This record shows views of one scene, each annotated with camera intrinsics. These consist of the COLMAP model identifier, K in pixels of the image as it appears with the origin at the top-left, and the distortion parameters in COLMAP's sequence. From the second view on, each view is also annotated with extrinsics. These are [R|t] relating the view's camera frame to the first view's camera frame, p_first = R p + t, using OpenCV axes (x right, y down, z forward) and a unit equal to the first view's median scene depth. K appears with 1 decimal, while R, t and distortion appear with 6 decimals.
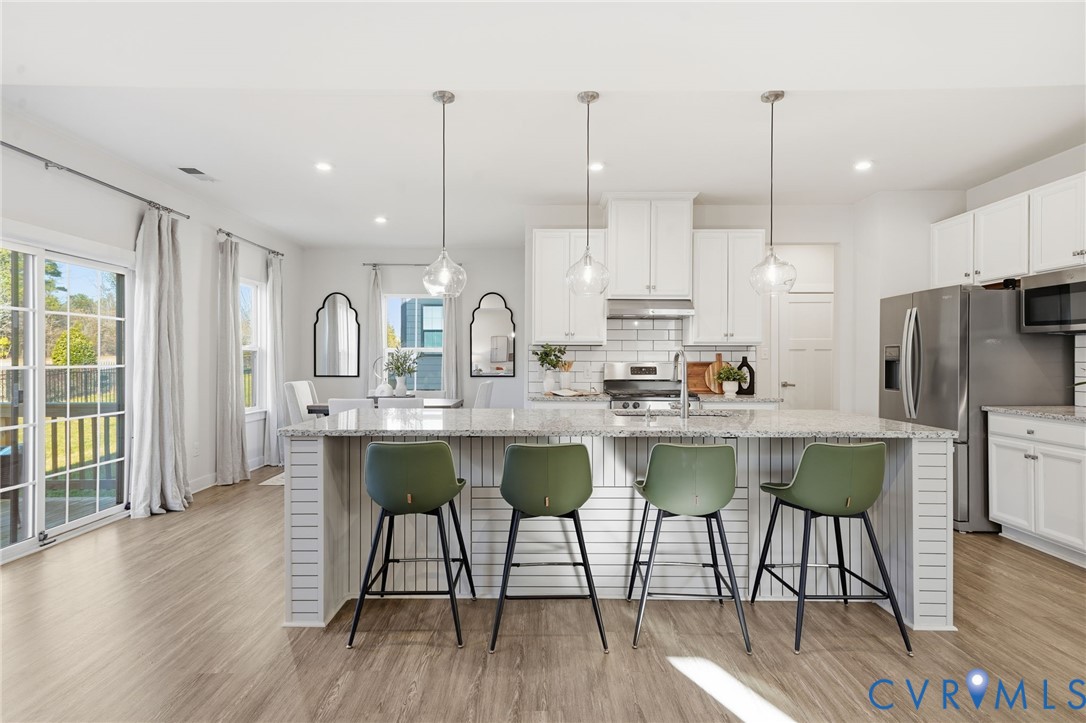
lens RADIAL K [[545.5, 0, 543.0], [0, 545.5, 361.5], [0, 0, 1]] dist [0.000138, 0.000188]
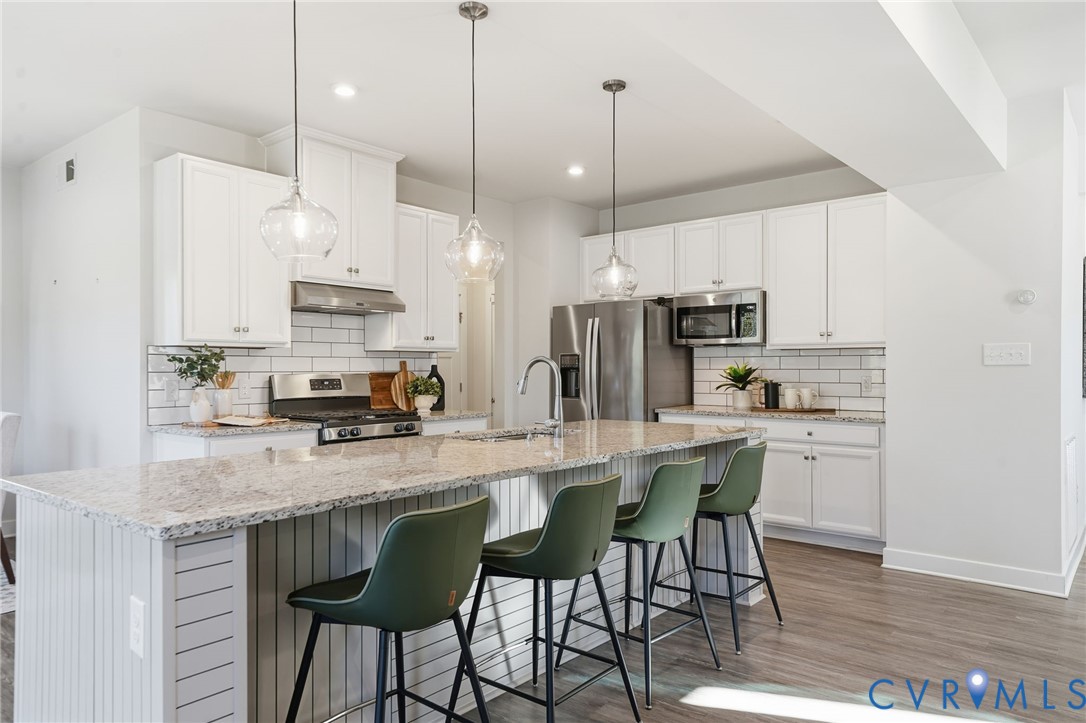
lens RADIAL K [[705.6, 0, 543.0], [0, 705.6, 361.5], [0, 0, 1]] dist [0.023363, -0.001095]
pose [[0.641197, 0.003850, 0.767367, -0.364222], [0.007385, 0.999910, -0.011187, -0.000839], [-0.767341, 0.012840, 0.641111, 0.191702]]
